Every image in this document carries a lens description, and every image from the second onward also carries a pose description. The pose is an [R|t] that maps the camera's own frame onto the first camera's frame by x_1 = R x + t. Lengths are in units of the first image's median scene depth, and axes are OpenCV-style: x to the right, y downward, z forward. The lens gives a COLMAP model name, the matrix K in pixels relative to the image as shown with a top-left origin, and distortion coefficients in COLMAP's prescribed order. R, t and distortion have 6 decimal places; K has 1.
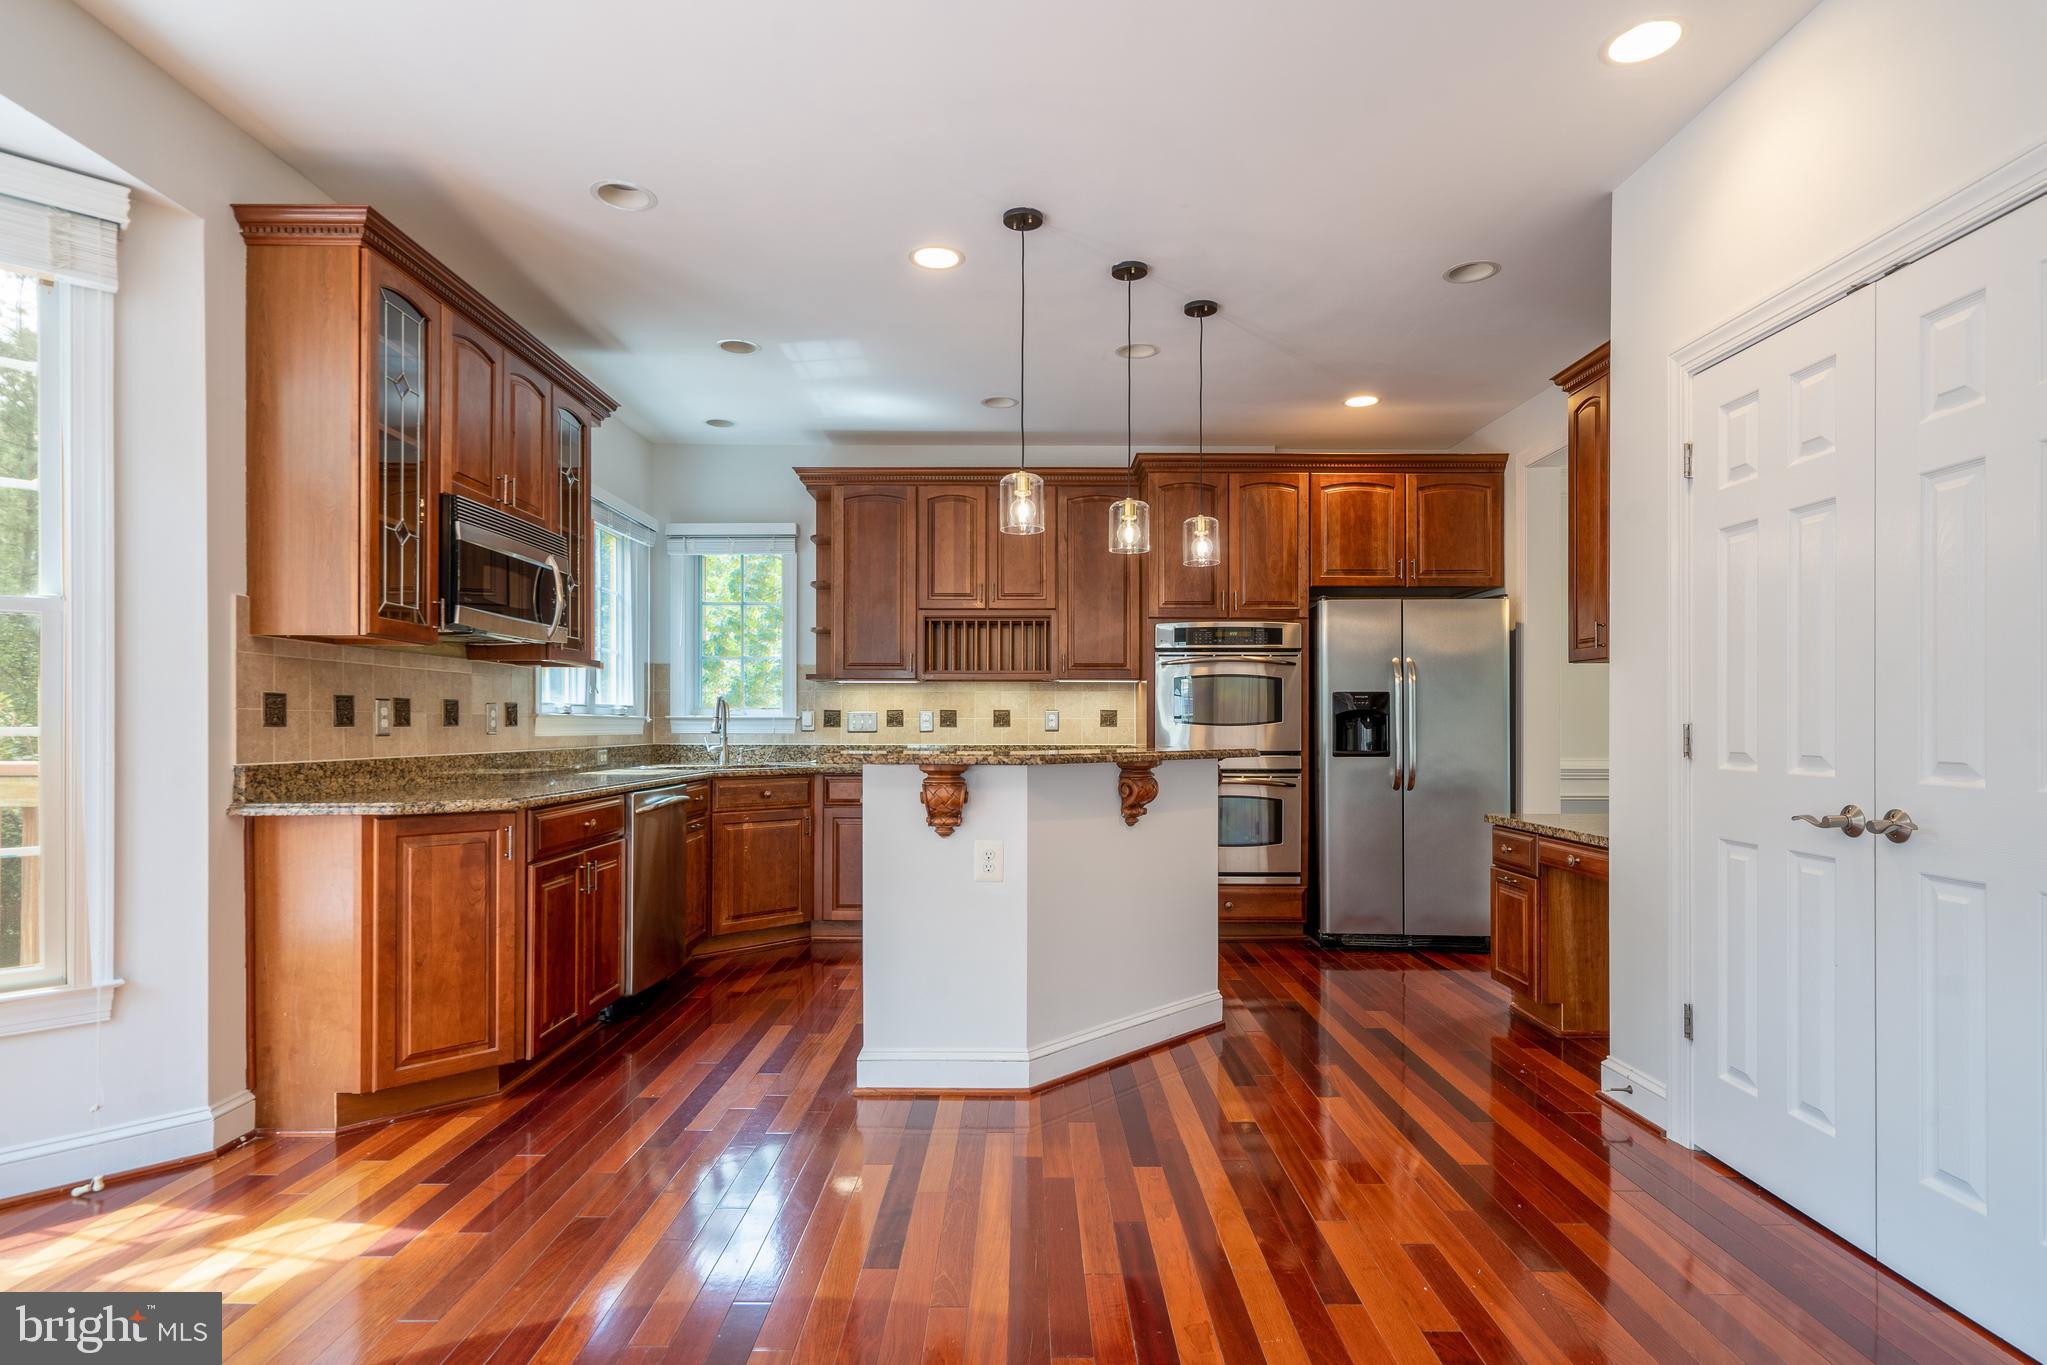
lens RADIAL K [[1074.7, 0, 1021.2], [0, 1074.7, 723.9], [0, 0, 1]] dist [0.001631, 0.000430]
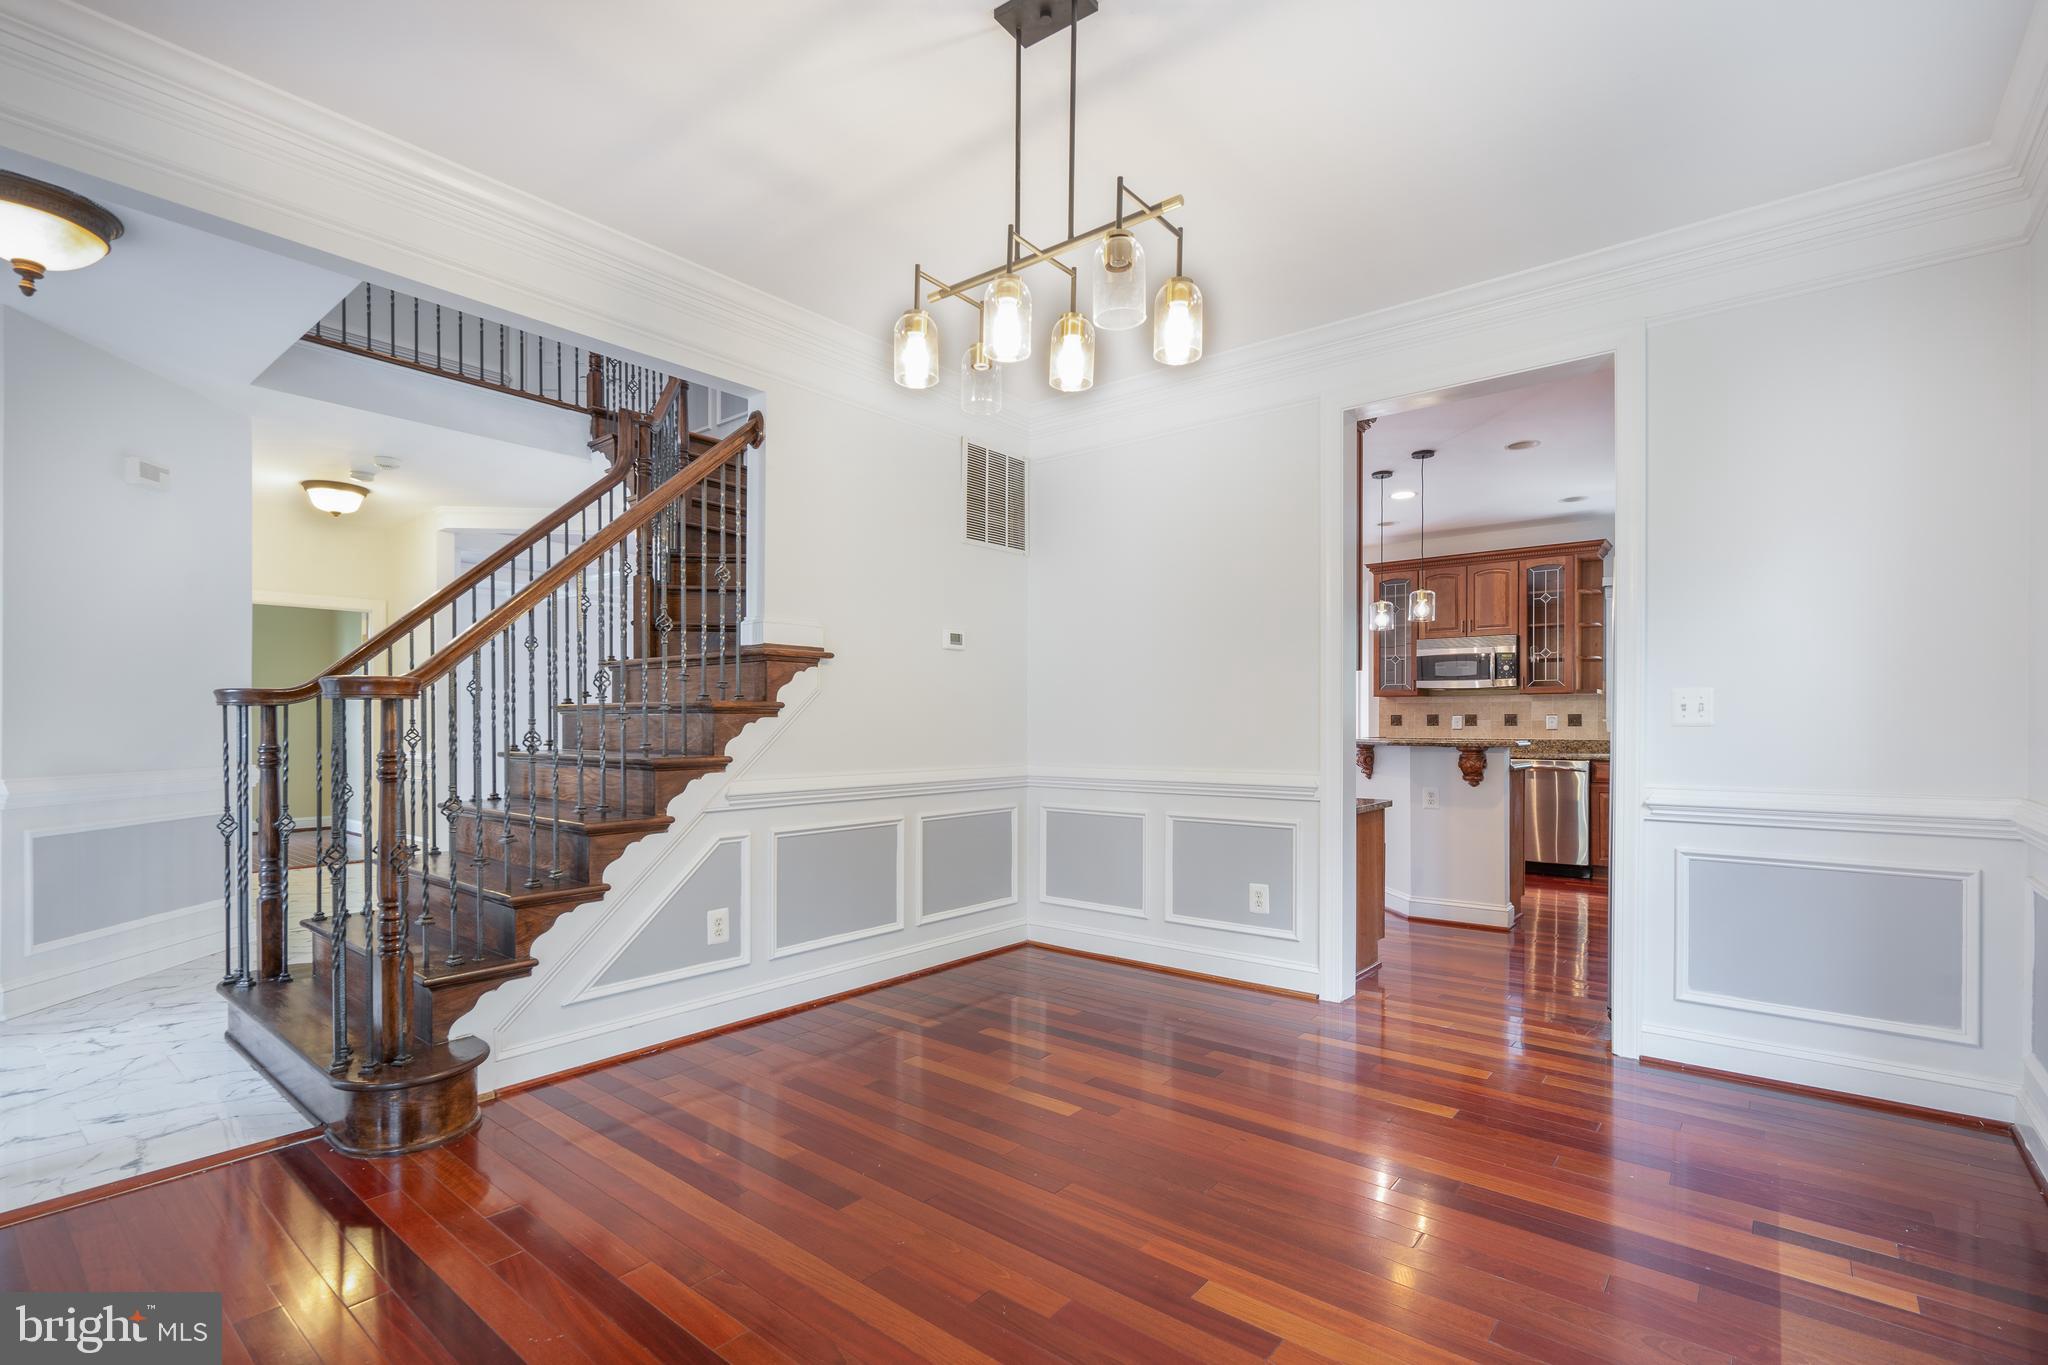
lens RADIAL K [[941.8, 0, 1018.7], [0, 941.8, 730.2], [0, 0, 1]] dist [0.001711, 0.000318]
pose [[-0.638425, 0.004311, -0.769672, 1.162201], [0.000152, 0.999985, 0.005475, 0.000281], [0.769684, 0.003378, -0.638416, 1.048982]]
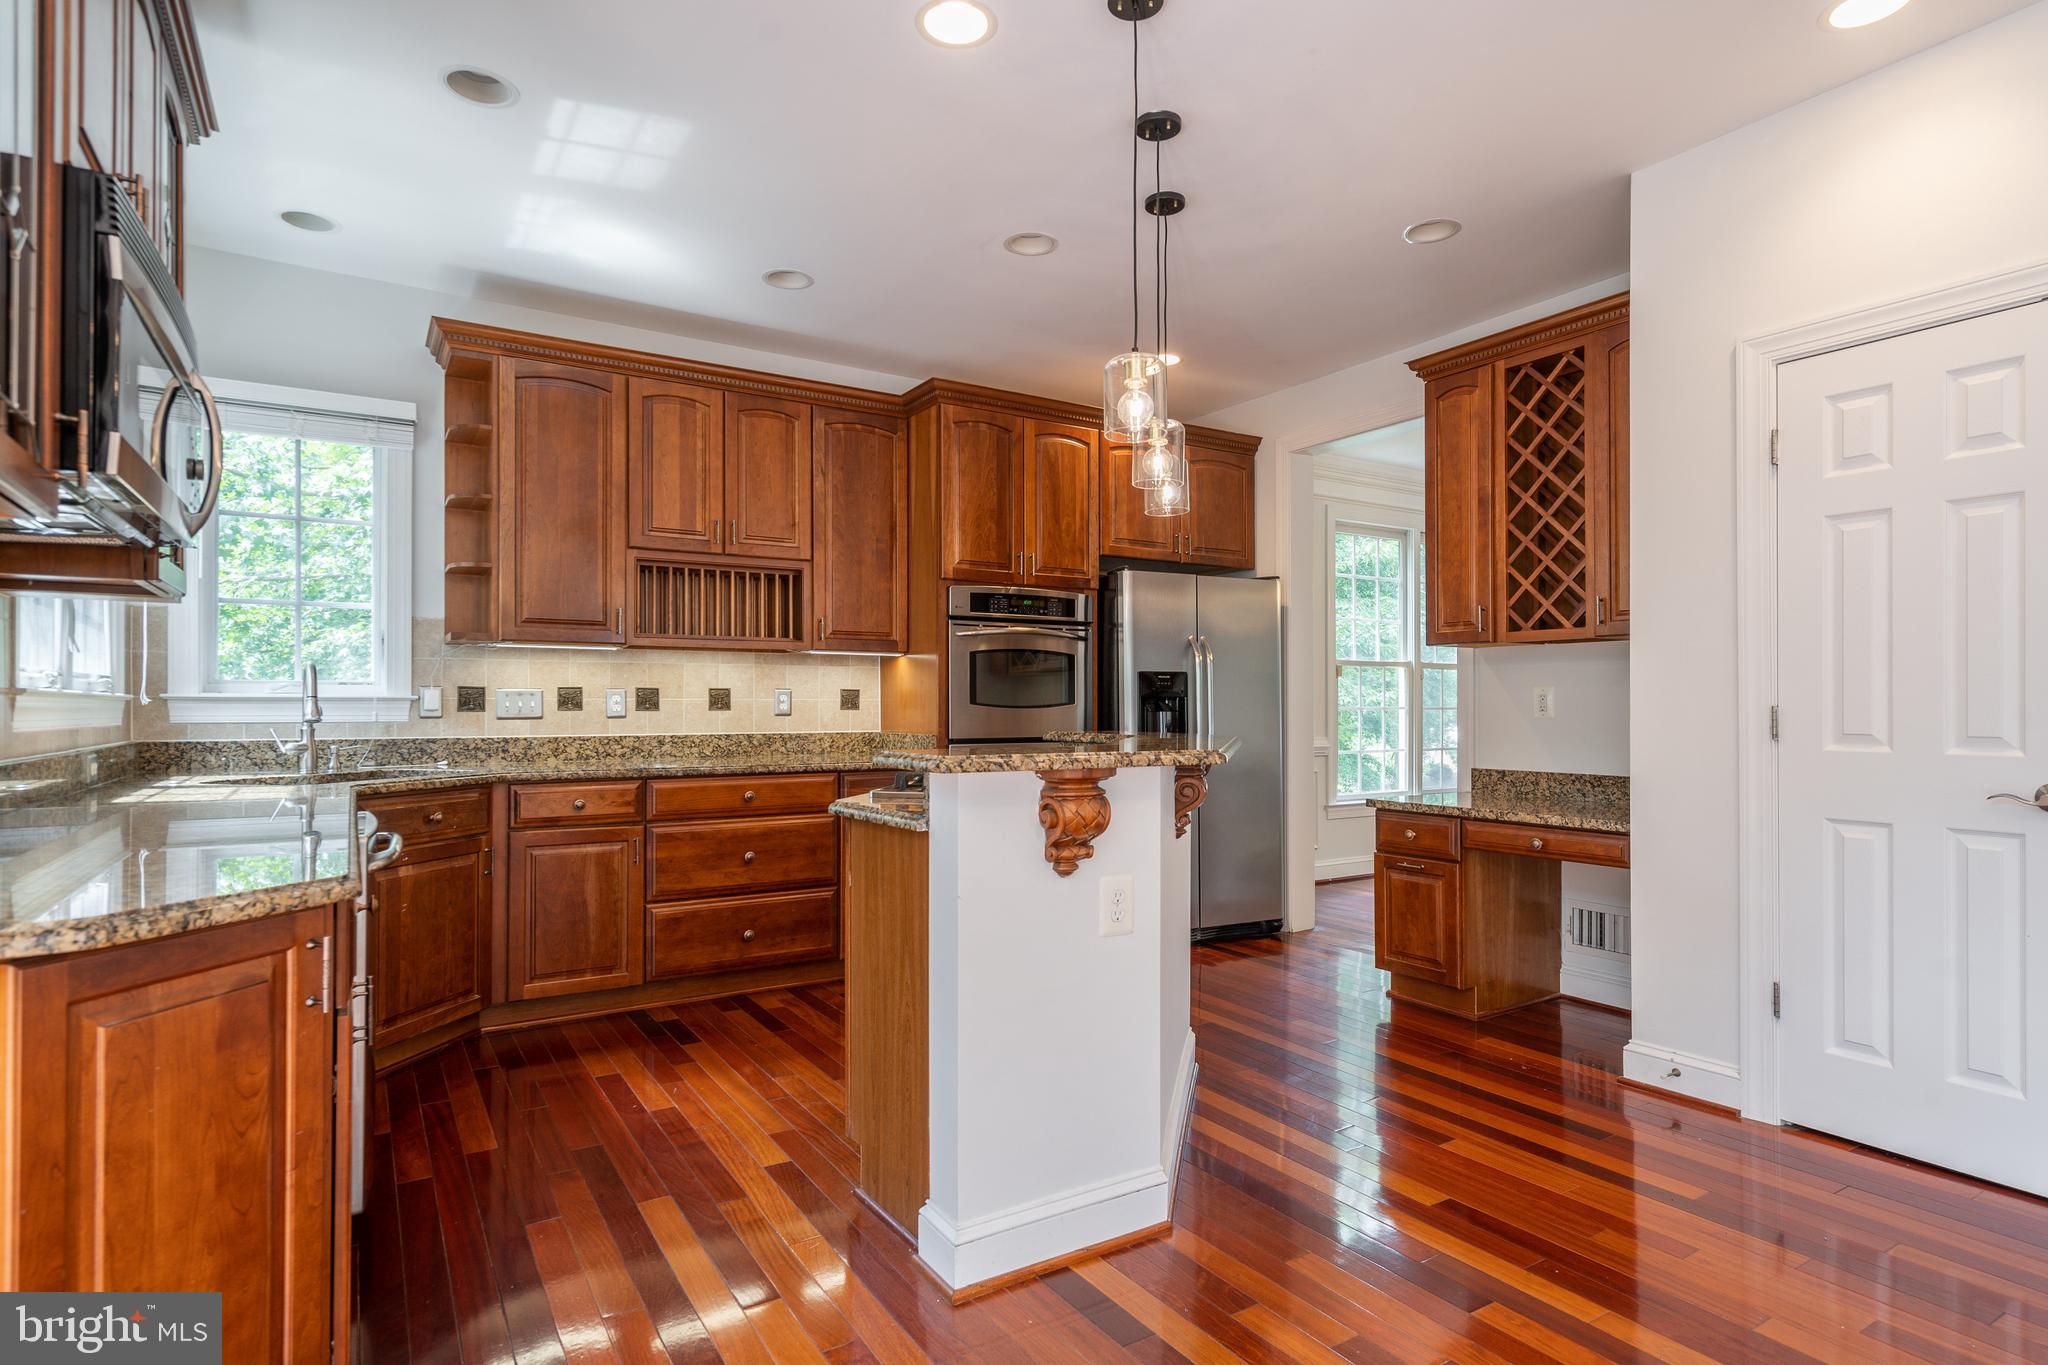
lens RADIAL K [[1071.2, 0, 1022.1], [0, 1071.2, 700.9], [0, 0, 1]] dist [0.001420, 0.000738]
pose [[0.847305, 0.001277, 0.531106, -0.268499], [0.000921, 0.999992, -0.003872, -0.000920], [-0.531106, 0.003770, 0.847297, 0.268422]]
